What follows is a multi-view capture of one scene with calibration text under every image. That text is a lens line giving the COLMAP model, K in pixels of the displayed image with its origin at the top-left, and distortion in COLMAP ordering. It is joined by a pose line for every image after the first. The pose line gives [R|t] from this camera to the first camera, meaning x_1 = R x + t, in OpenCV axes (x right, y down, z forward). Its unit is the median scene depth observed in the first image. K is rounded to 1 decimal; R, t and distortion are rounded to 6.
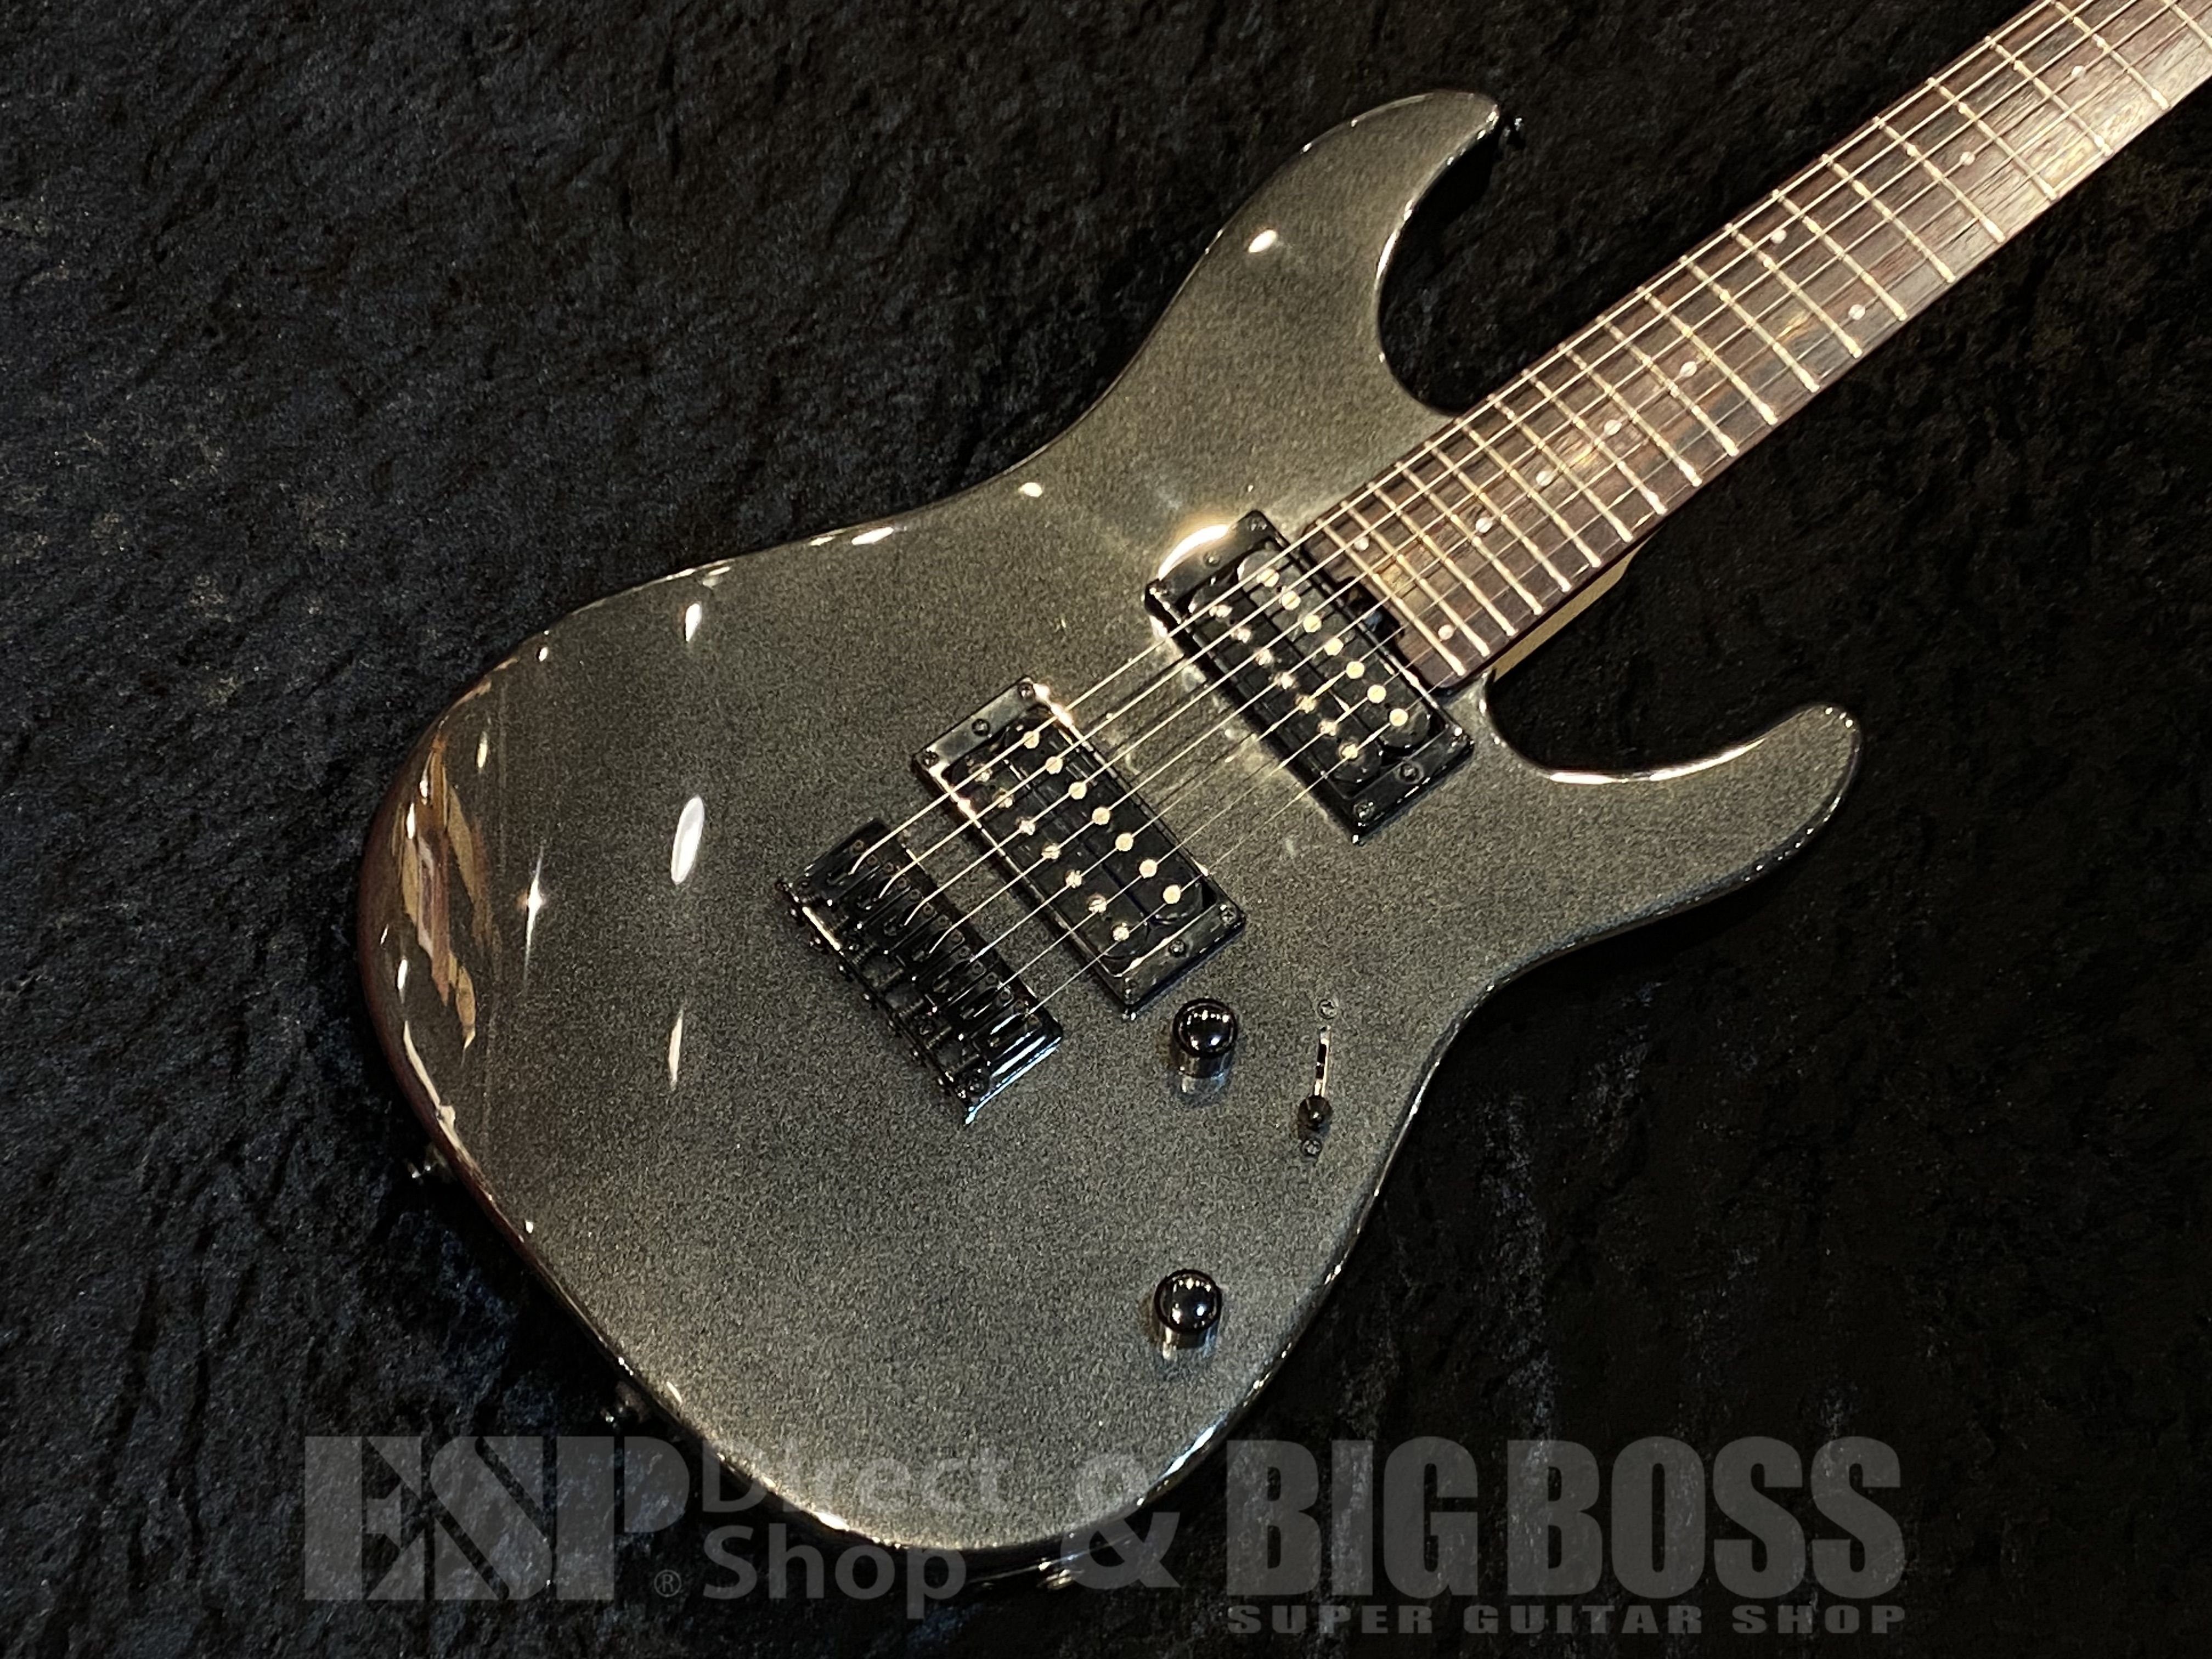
lens RADIAL K [[3574.6, 0, 1106.0], [0, 3574.6, 829.5], [0, 0, 1]] dist [0.229069, -0.757505]
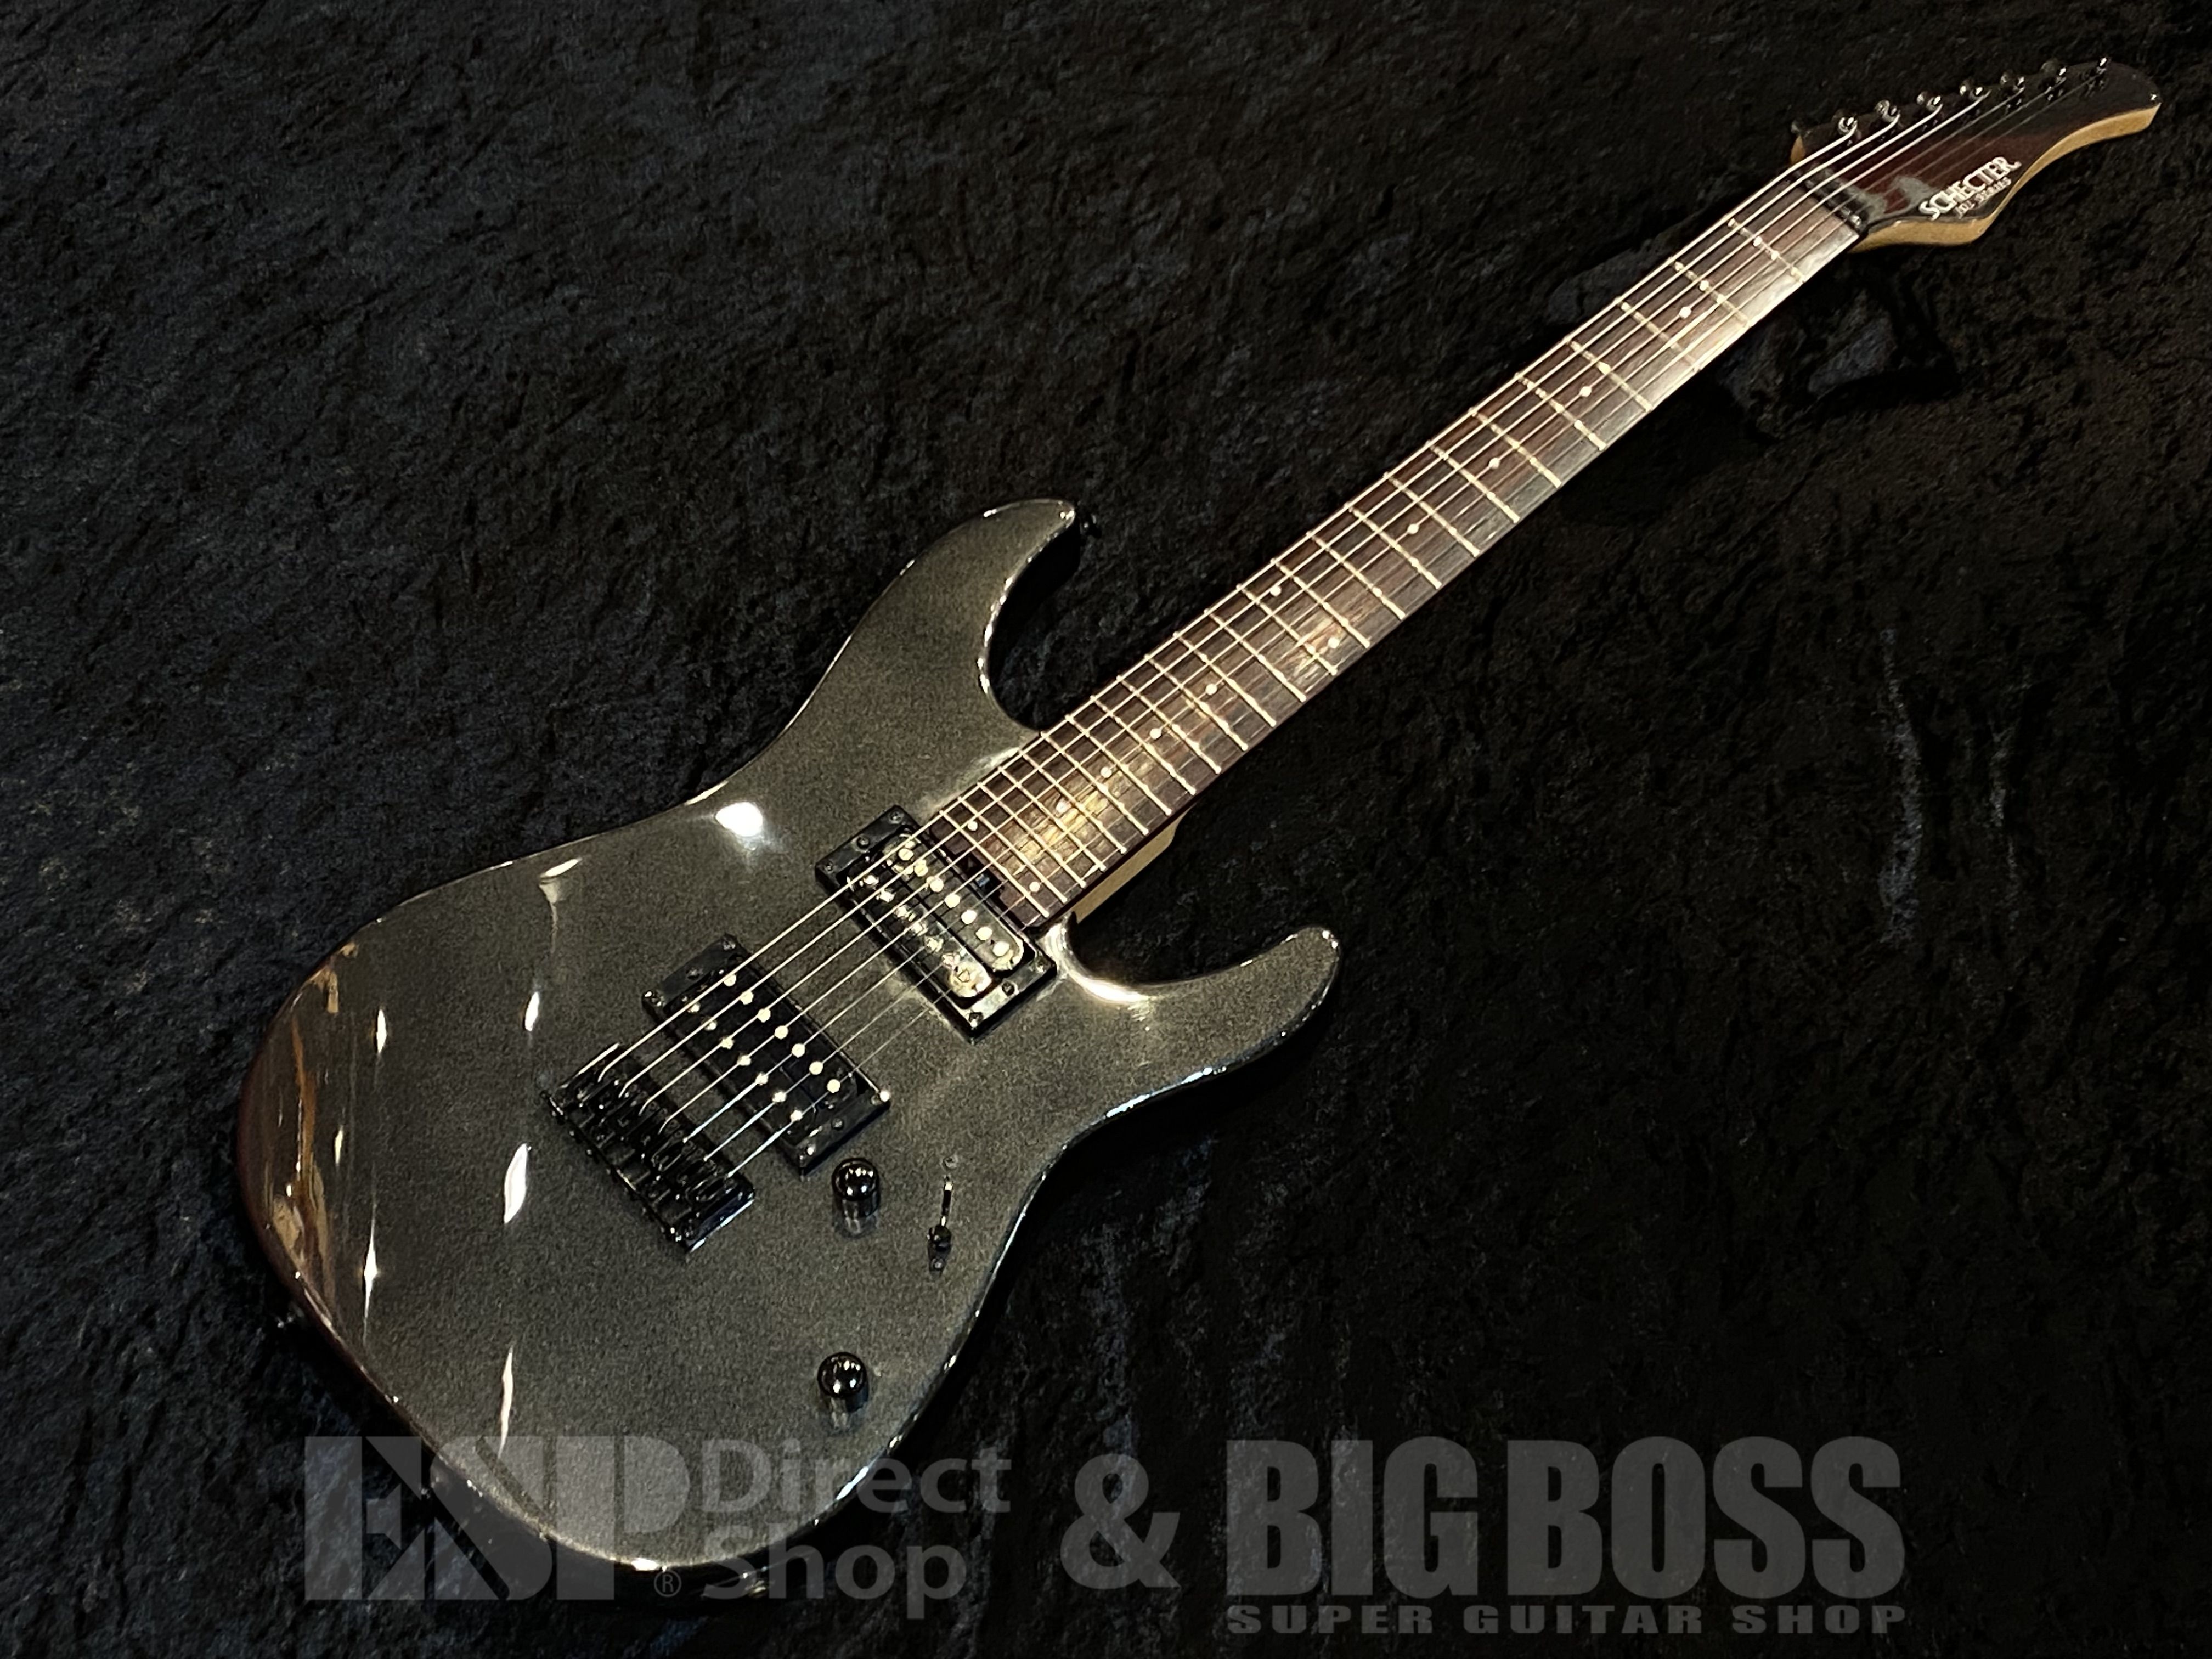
lens RADIAL K [[3574.6, 0, 1106.0], [0, 3574.6, 829.5], [0, 0, 1]] dist [0.229069, -0.757505]
pose [[0.998602, -0.052736, -0.003573, 0.125541], [0.052055, 0.992930, -0.106682, 0.068644], [0.009174, 0.106347, 0.994287, -0.348246]]
